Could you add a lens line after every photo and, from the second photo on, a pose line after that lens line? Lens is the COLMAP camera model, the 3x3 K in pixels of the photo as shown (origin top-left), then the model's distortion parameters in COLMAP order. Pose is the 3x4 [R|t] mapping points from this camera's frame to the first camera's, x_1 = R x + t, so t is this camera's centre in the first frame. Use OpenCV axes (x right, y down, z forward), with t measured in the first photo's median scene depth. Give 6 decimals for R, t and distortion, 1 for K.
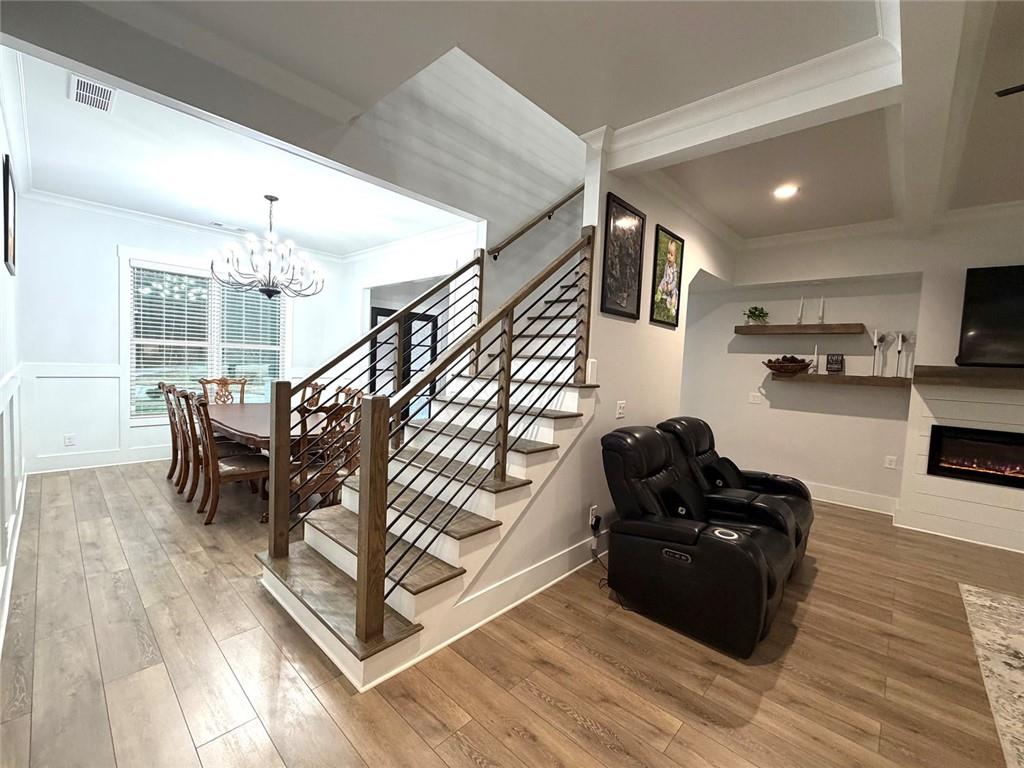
lens RADIAL K [[427.8, 0, 509.8], [0, 427.8, 385.6], [0, 0, 1]] dist [-0.000411, 0.000042]
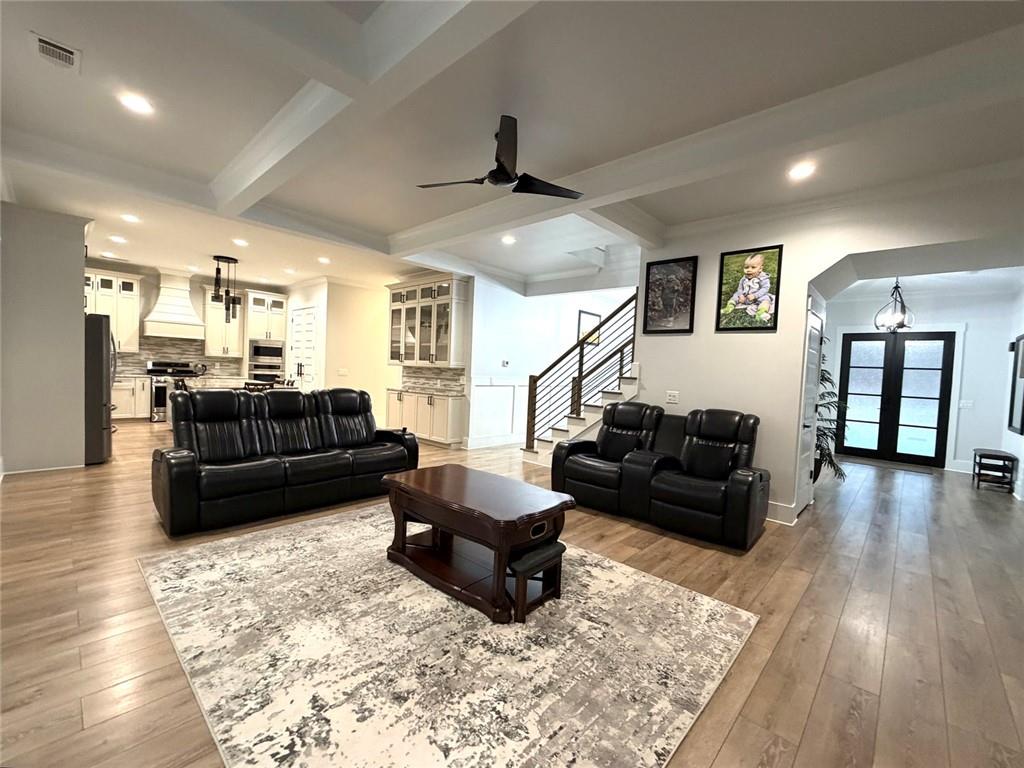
lens RADIAL K [[427.8, 0, 509.8], [0, 427.8, 385.6], [0, 0, 1]] dist [-0.000411, 0.000042]
pose [[0.000845, -0.005617, -0.999984, 1.491086], [-0.102975, 0.994668, -0.005674, 0.071399], [0.994684, 0.102978, 0.000262, 0.401981]]
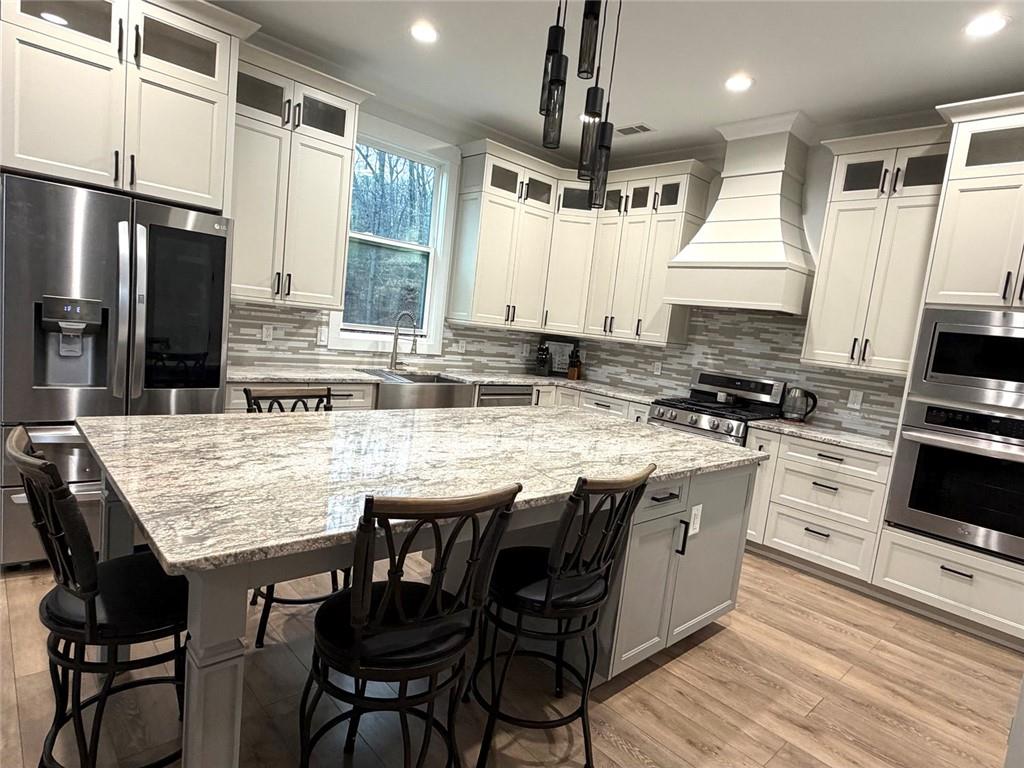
lens RADIAL K [[571.8, 0, 513.9], [0, 571.8, 386.8], [0, 0, 1]] dist [-0.001983, 0.000736]
pose [[-0.985654, -0.161747, 0.048207, -0.460845], [-0.151495, 0.973774, 0.169744, 0.009961], [-0.074398, 0.160006, -0.984308, -0.241634]]
